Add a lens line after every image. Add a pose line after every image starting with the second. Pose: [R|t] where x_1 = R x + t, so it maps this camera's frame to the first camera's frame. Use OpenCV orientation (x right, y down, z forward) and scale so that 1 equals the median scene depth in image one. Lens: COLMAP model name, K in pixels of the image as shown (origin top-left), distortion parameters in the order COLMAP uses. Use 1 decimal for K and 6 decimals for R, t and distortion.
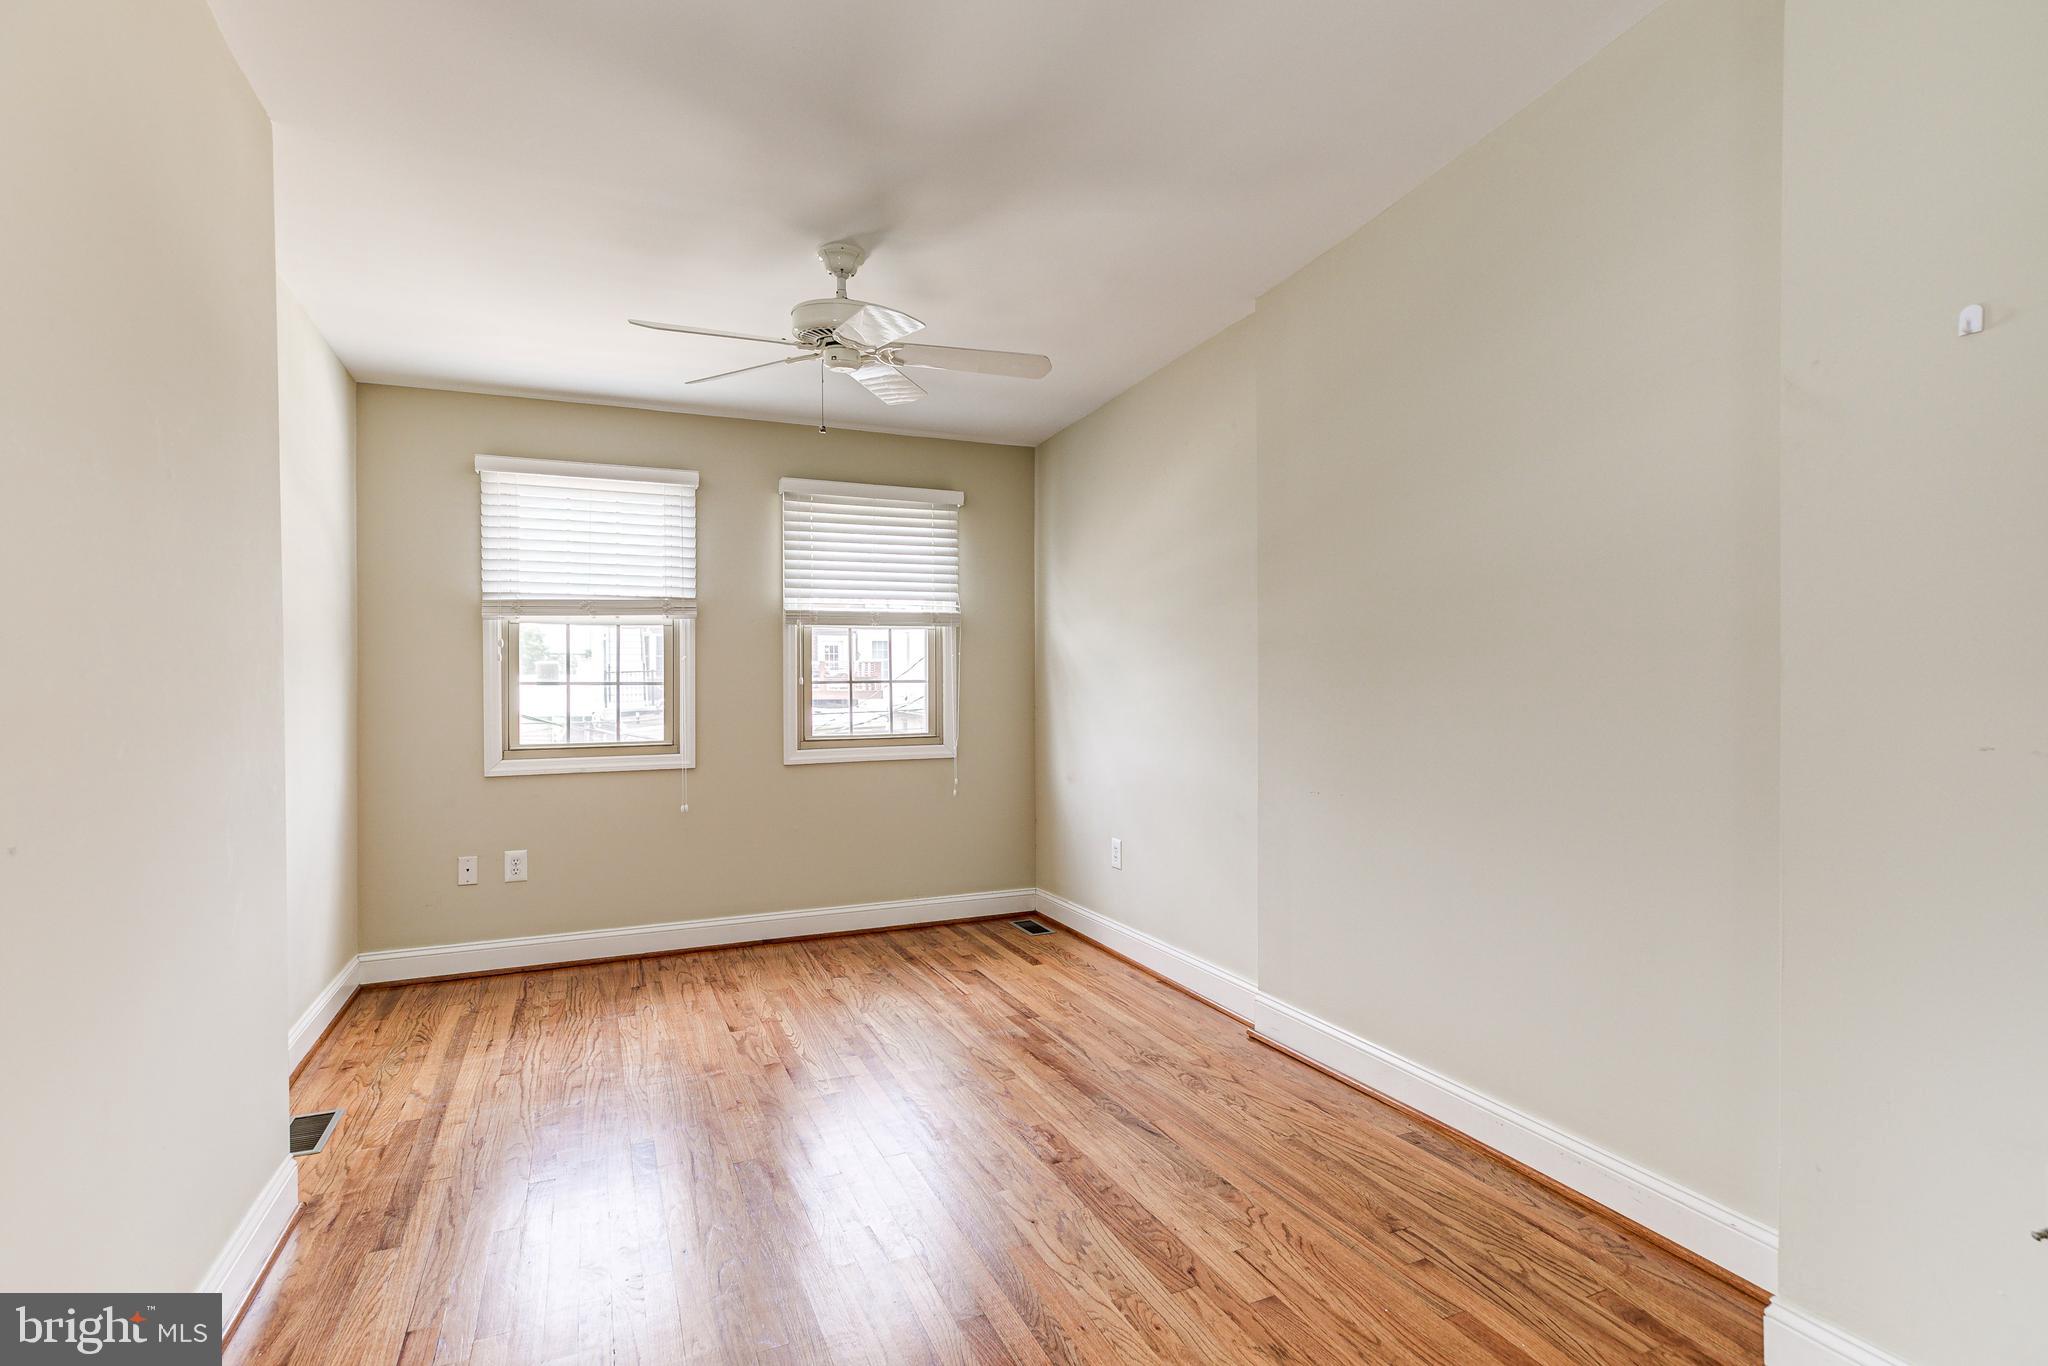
lens RADIAL K [[988.7, 0, 1031.9], [0, 988.7, 678.2], [0, 0, 1]] dist [0.002704, -0.000358]
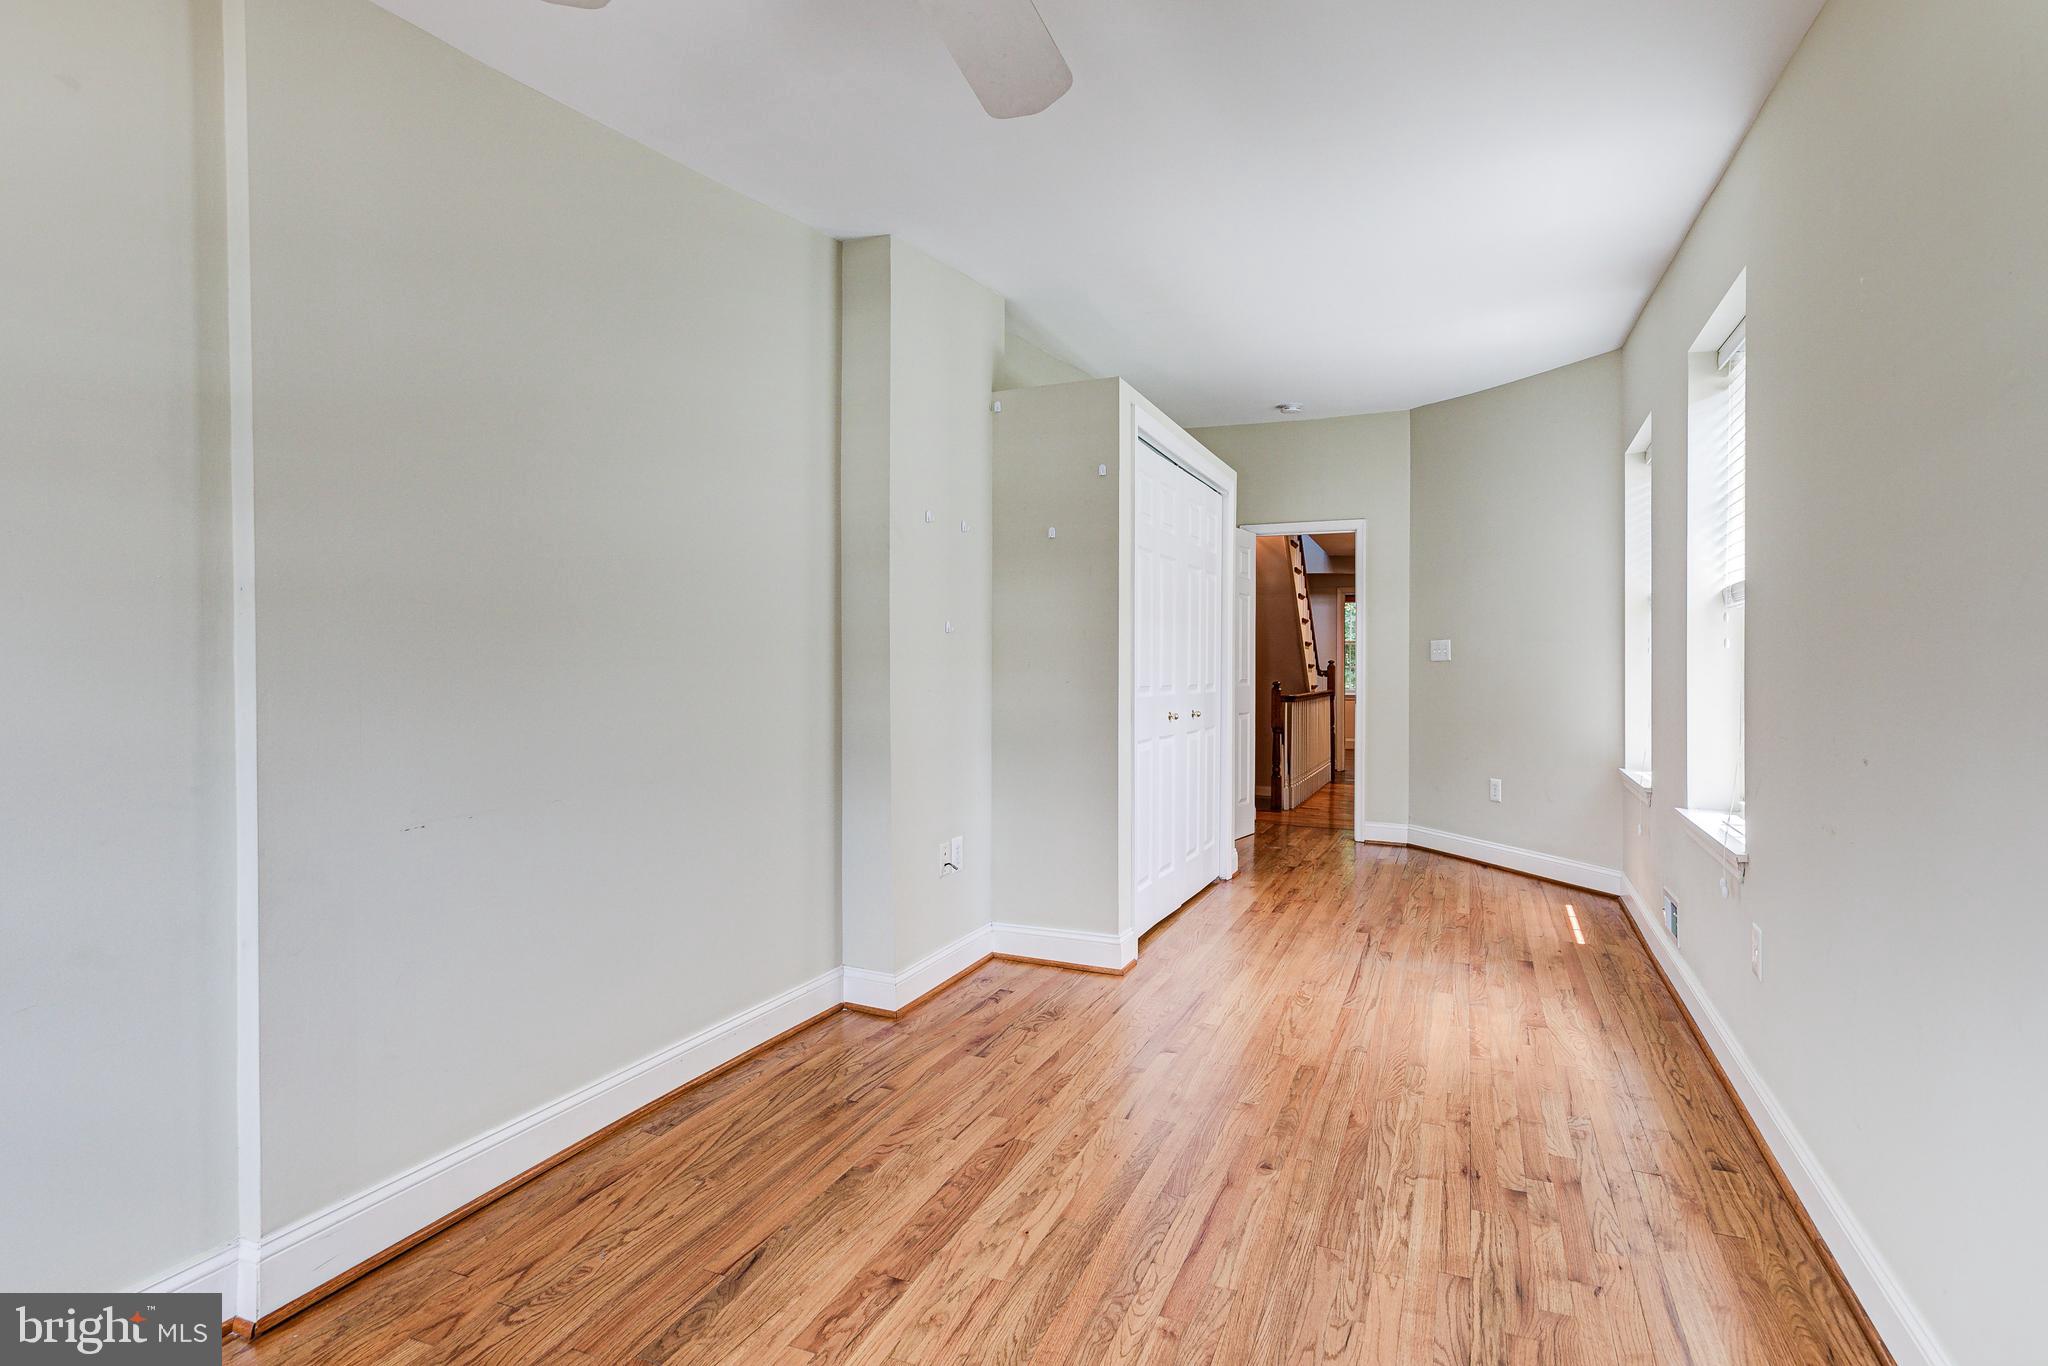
lens RADIAL K [[988.7, 0, 1031.9], [0, 988.7, 678.2], [0, 0, 1]] dist [0.002704, -0.000358]
pose [[-0.666981, 0.000353, 0.745075, -0.381749], [0.006547, 0.999964, 0.005387, 0.005725], [-0.745046, 0.008471, -0.666959, 0.872418]]
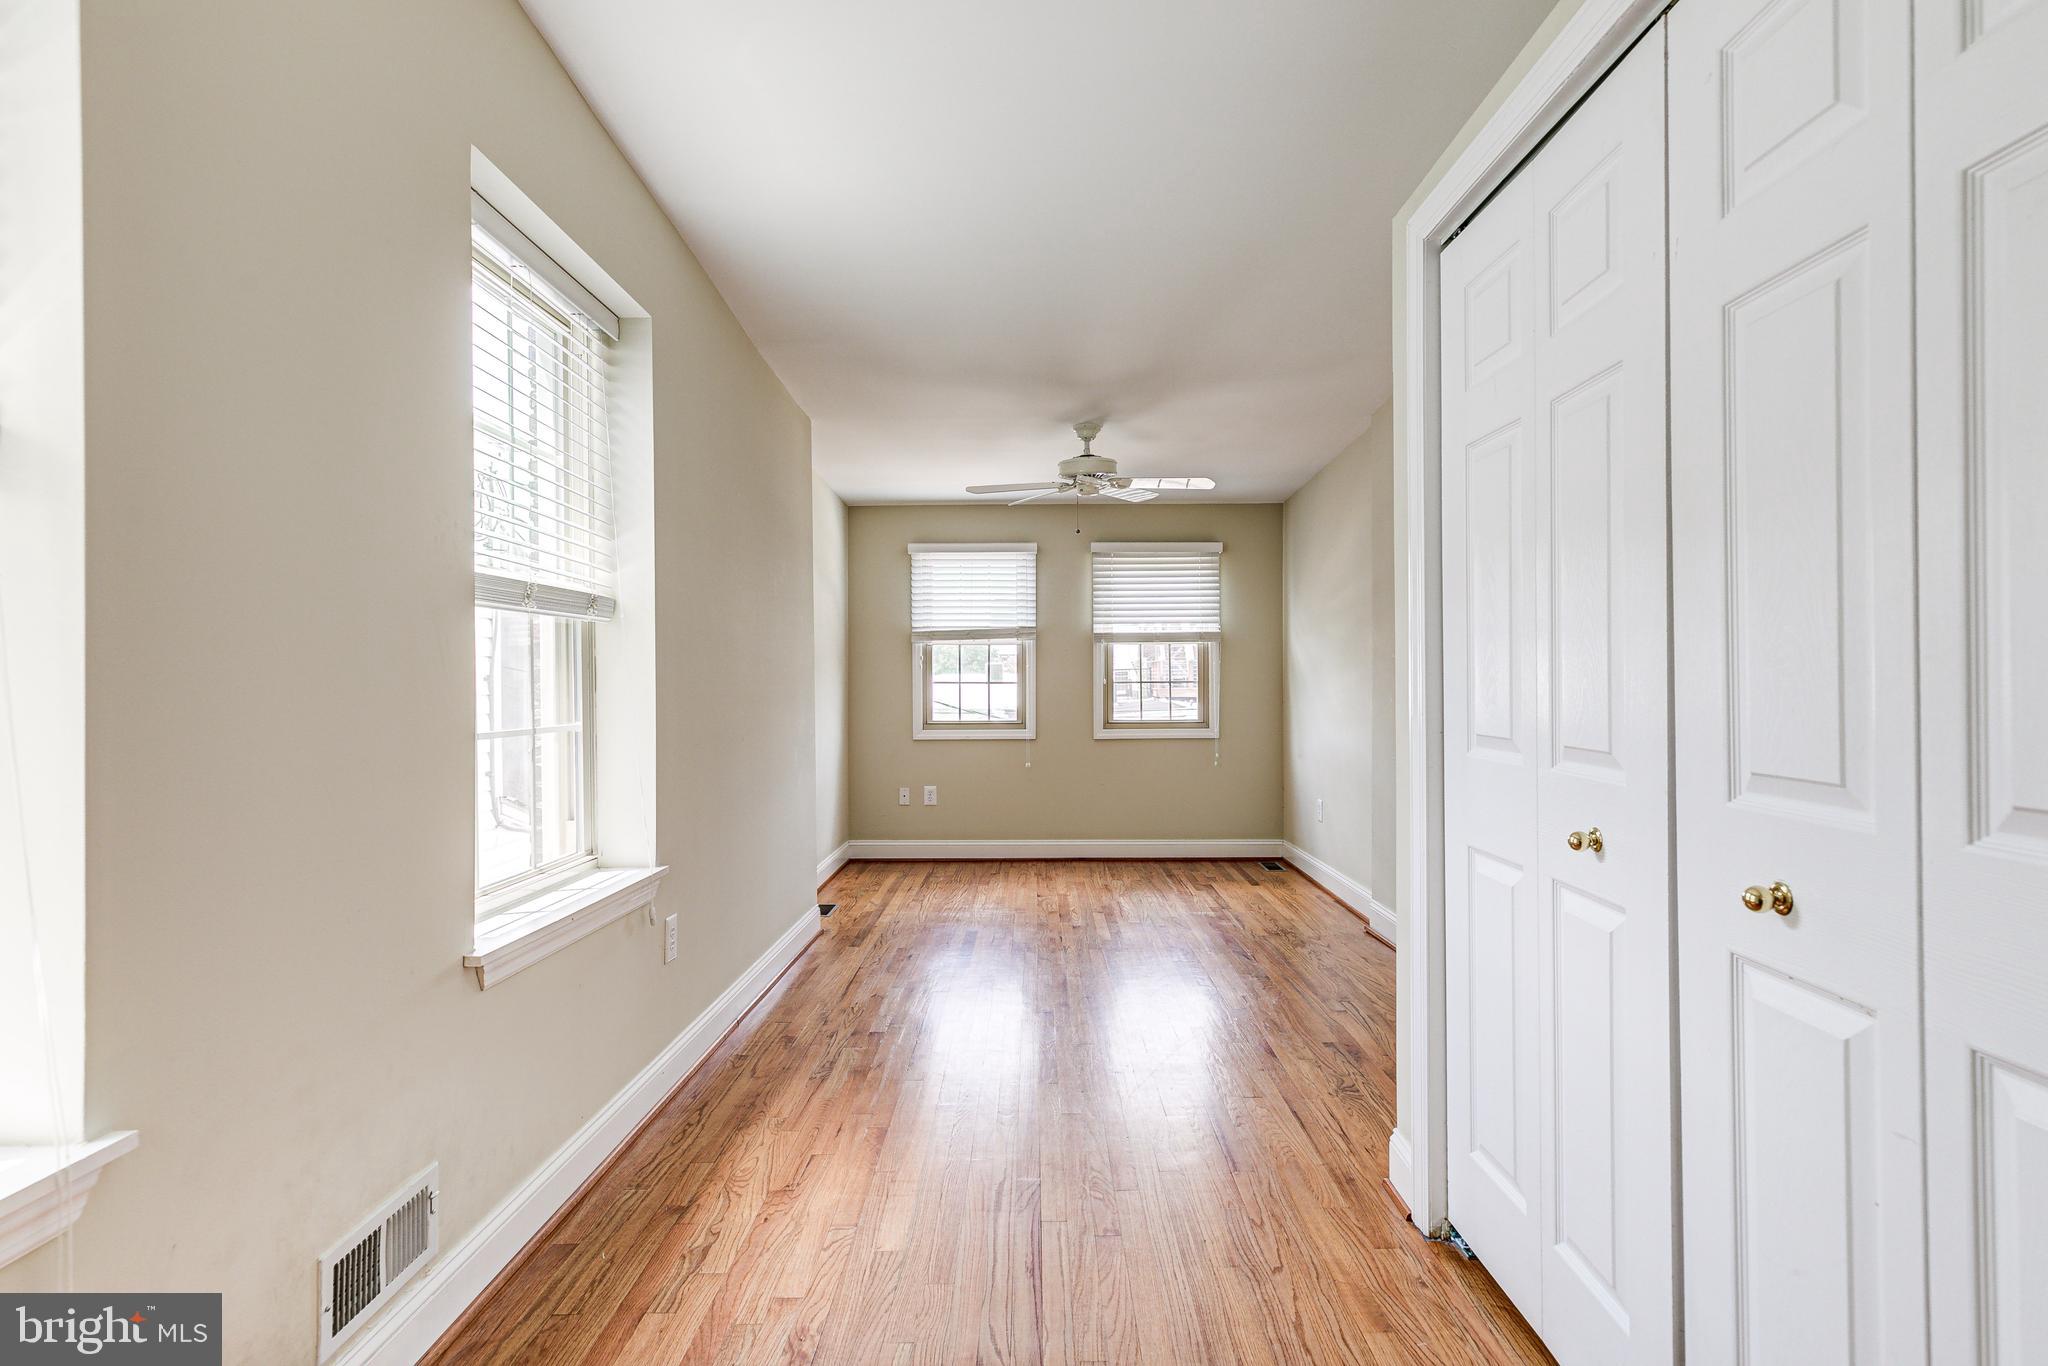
lens RADIAL K [[988.7, 0, 1031.9], [0, 988.7, 678.2], [0, 0, 1]] dist [0.002704, -0.000358]
pose [[0.911166, 0.001036, -0.412038, 0.305405], [-0.000791, 0.999999, 0.000765, -0.003750], [0.412039, -0.000371, 0.911166, -0.417281]]
